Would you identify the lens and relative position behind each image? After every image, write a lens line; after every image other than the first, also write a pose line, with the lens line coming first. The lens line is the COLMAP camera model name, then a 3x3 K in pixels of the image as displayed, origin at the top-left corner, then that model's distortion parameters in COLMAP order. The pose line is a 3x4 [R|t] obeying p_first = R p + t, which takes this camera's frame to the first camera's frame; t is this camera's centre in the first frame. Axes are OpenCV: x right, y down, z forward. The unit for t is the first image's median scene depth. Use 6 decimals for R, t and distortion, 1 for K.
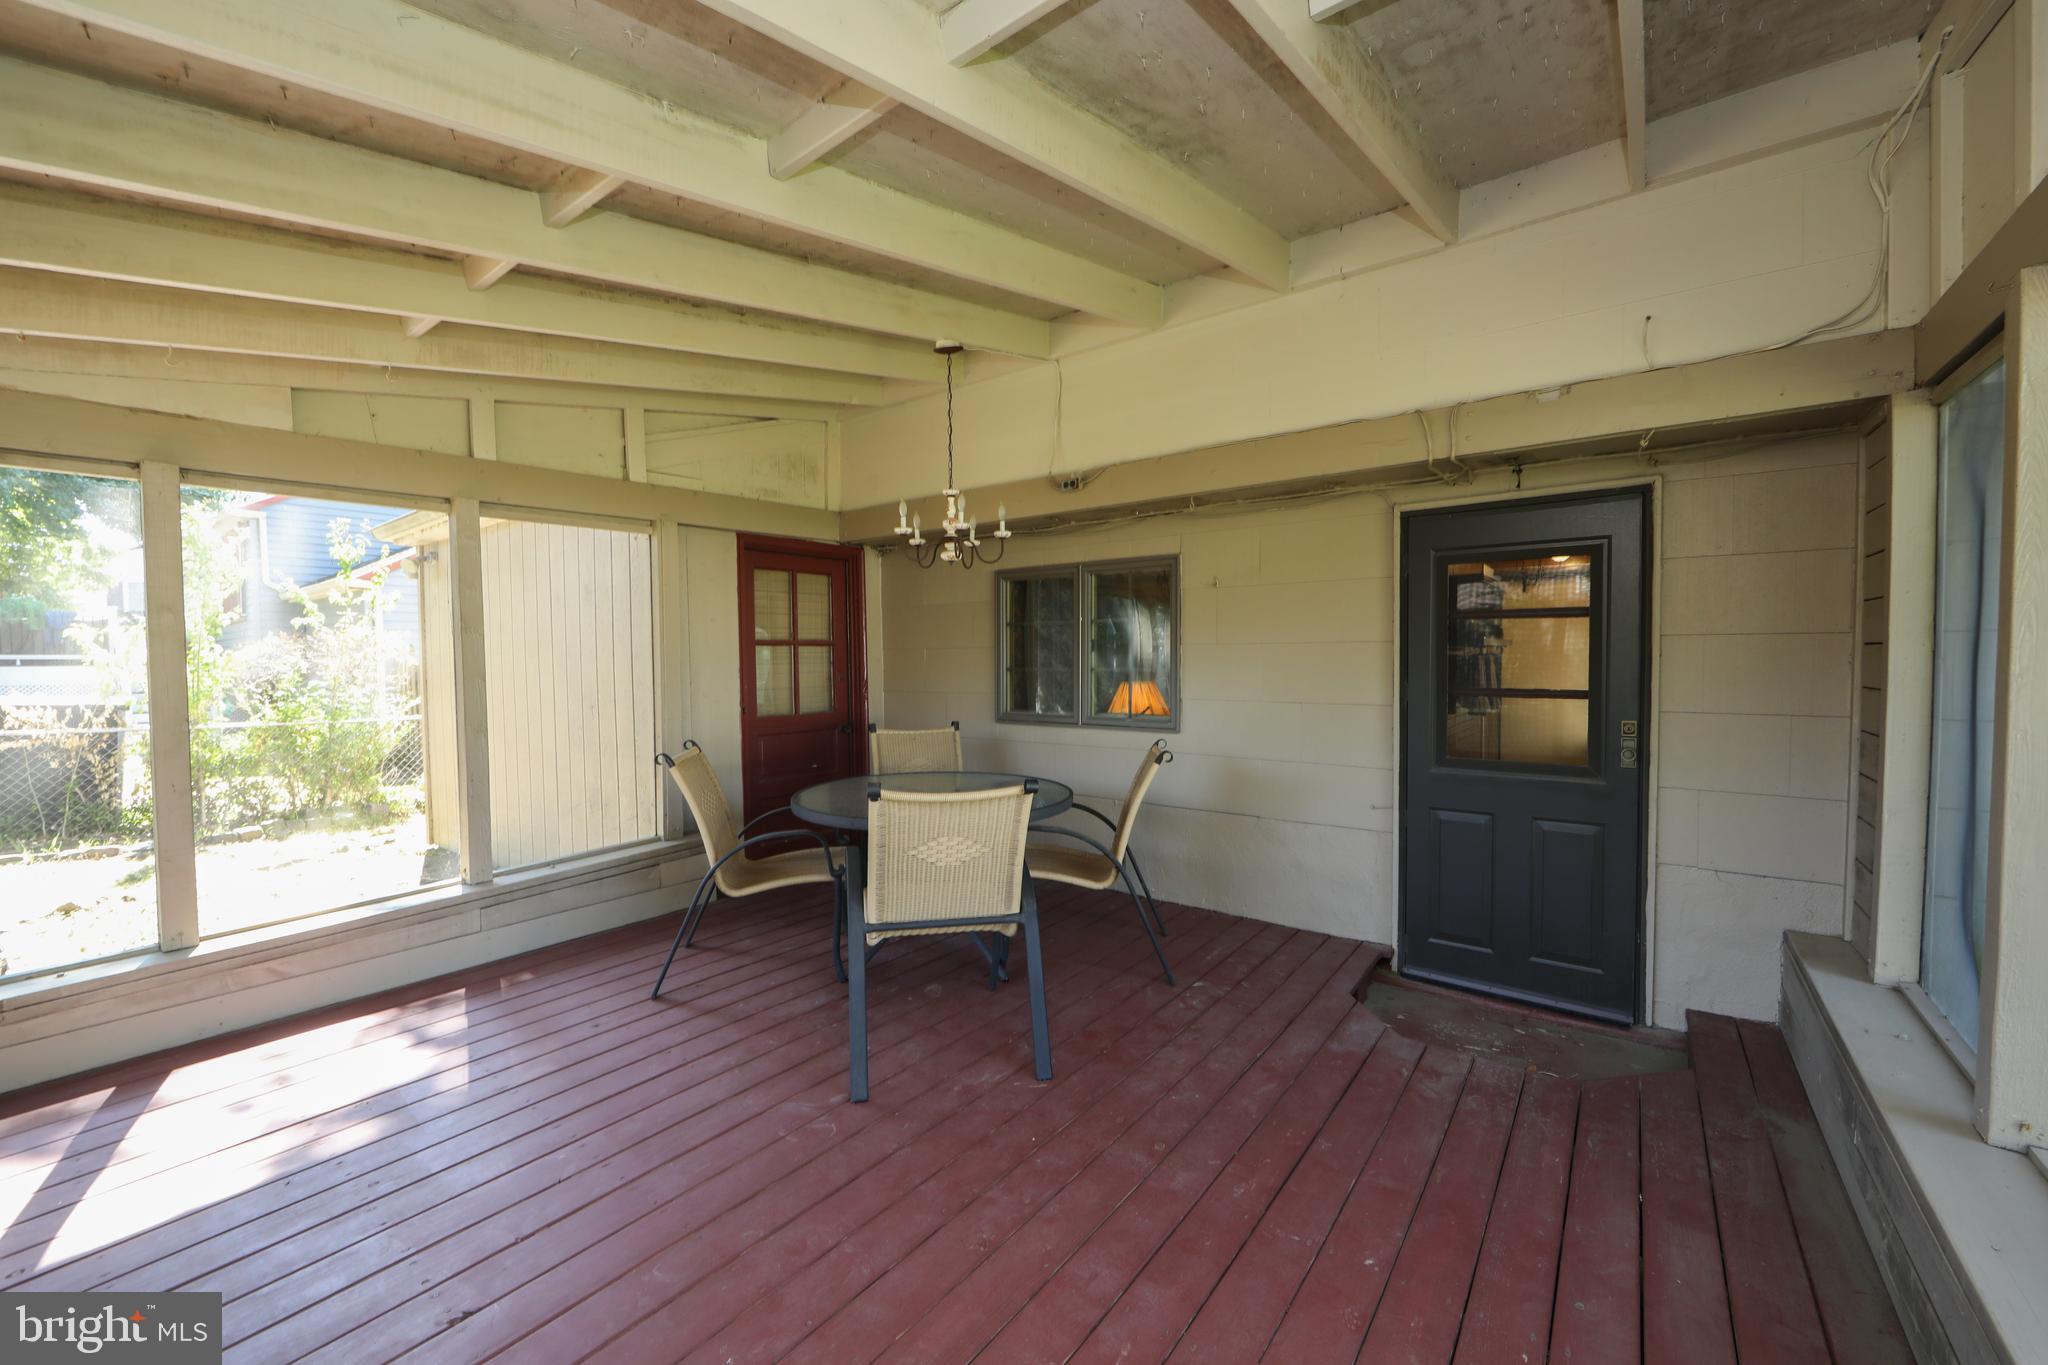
lens RADIAL K [[803.9, 0, 1034.6], [0, 803.9, 679.7], [0, 0, 1]] dist [-0.014029, 0.000421]
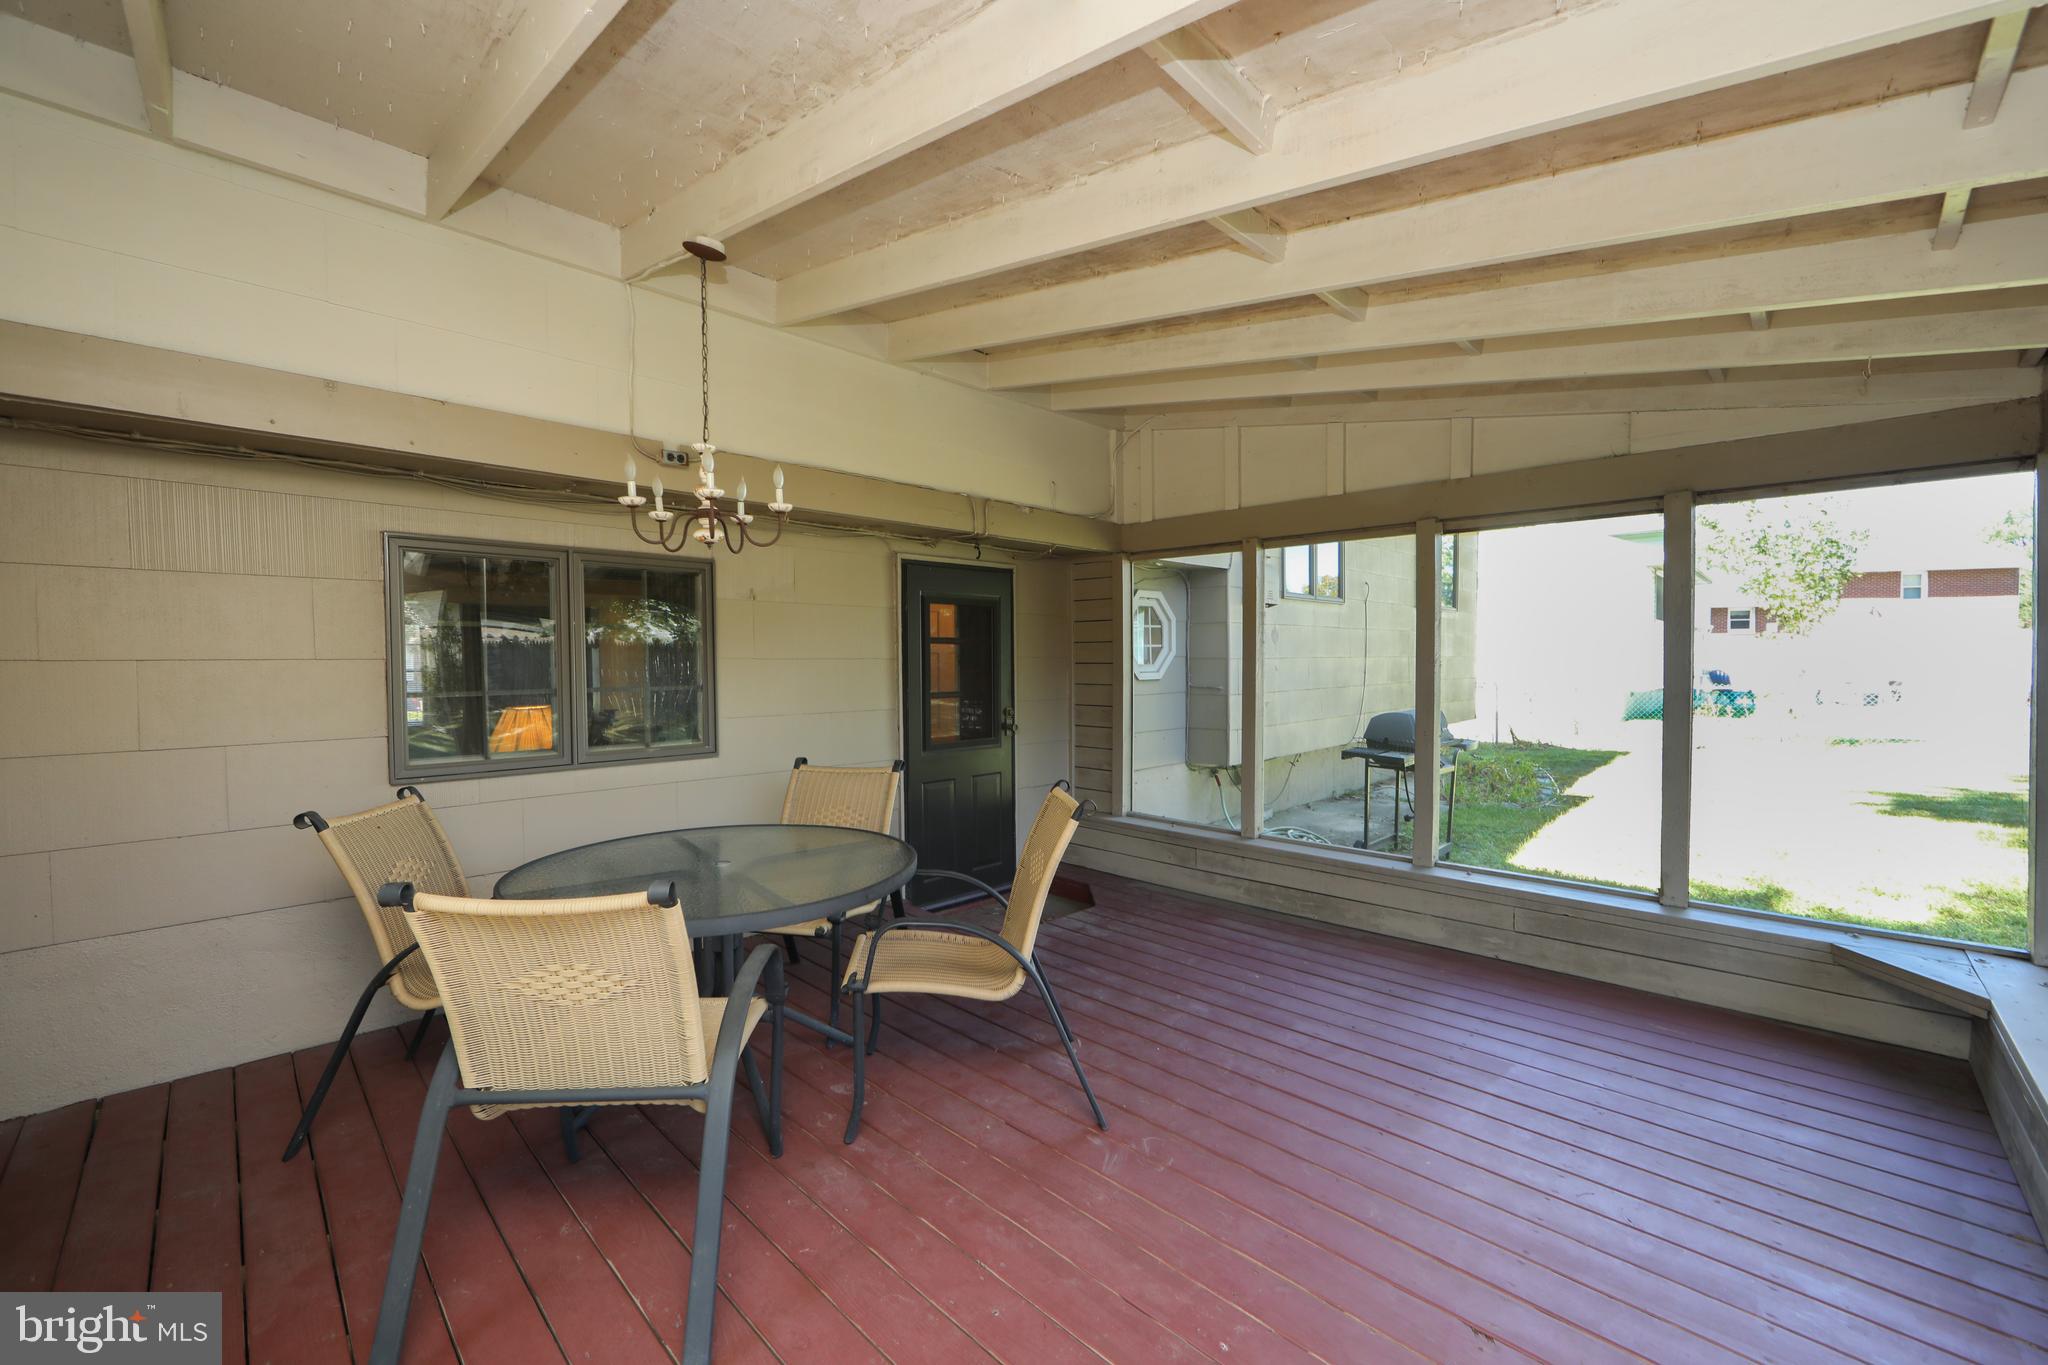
lens RADIAL K [[803.9, 0, 1037.5], [0, 803.9, 682.3], [0, 0, 1]] dist [-0.014029, 0.000421]
pose [[0.119203, -0.025786, 0.992535, -0.931001], [0.019946, 0.999523, 0.023572, -0.041179], [-0.992669, 0.016988, 0.119661, 0.735321]]
